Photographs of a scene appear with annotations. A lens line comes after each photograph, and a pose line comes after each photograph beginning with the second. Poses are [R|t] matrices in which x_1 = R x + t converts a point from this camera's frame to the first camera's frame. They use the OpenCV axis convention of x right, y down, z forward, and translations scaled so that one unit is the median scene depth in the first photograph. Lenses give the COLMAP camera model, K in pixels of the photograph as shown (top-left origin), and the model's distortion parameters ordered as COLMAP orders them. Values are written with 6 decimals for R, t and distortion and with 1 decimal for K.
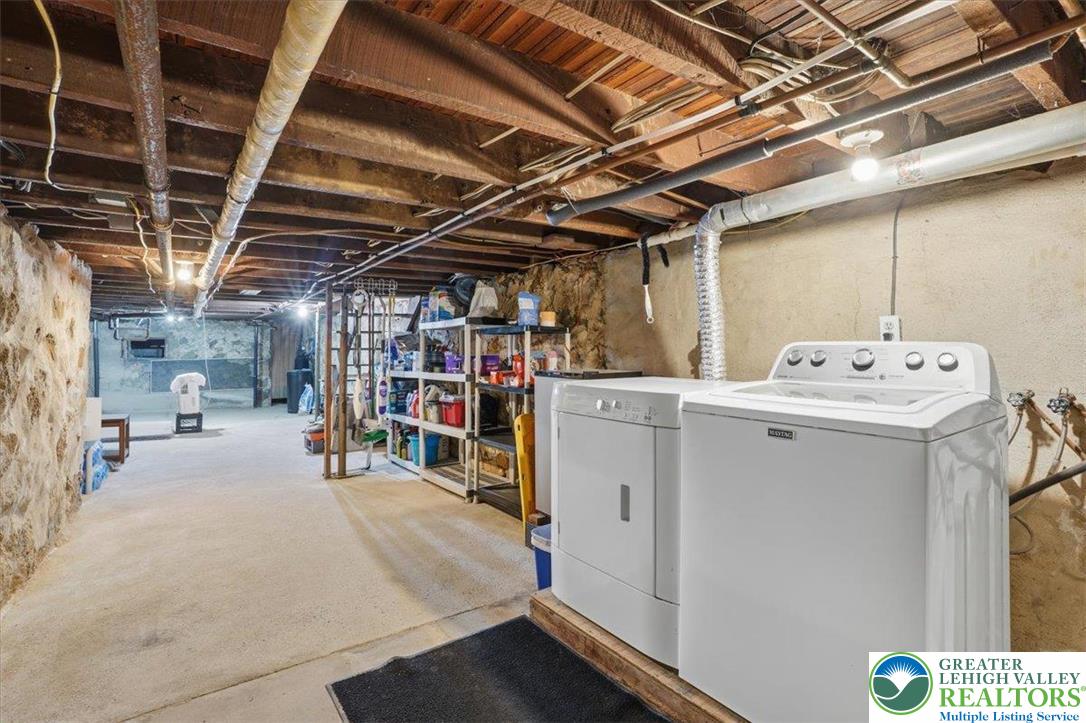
lens RADIAL K [[516.7, 0, 542.2], [0, 516.7, 354.6], [0, 0, 1]] dist [-0.039751, 0.012024]
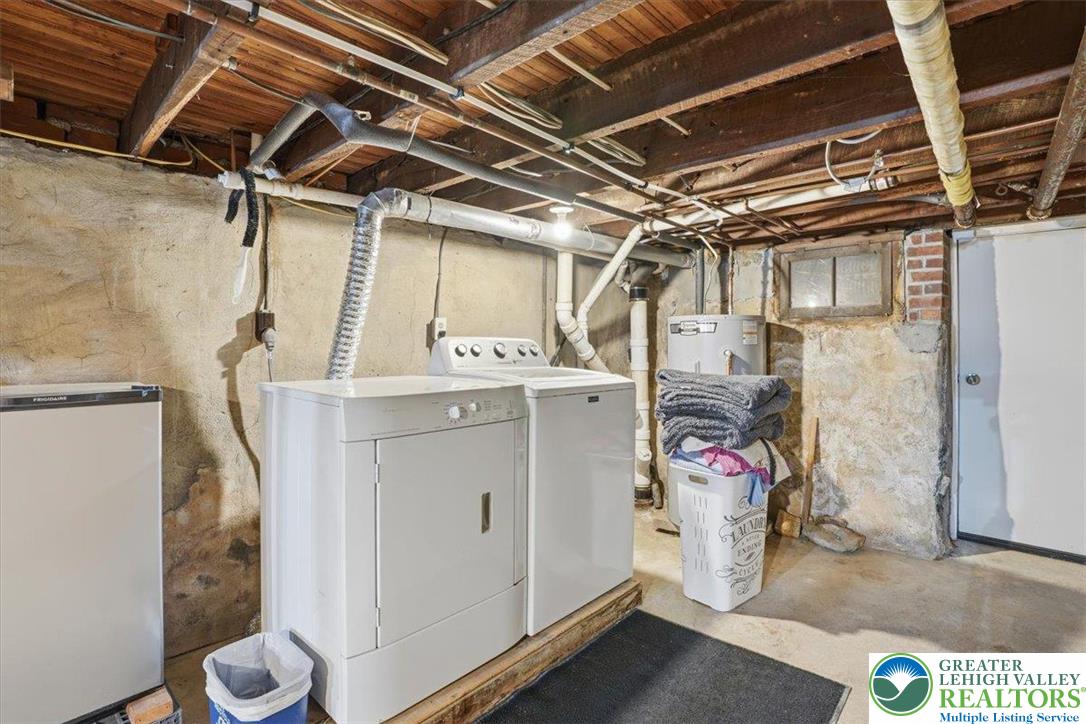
lens RADIAL K [[516.7, 0, 543.1], [0, 516.7, 364.5], [0, 0, 1]] dist [-0.039751, 0.012024]
pose [[-0.198420, -0.042986, 0.979174, -0.730255], [0.010295, 0.998891, 0.045938, -0.014195], [-0.980063, 0.019195, -0.197758, 1.063026]]
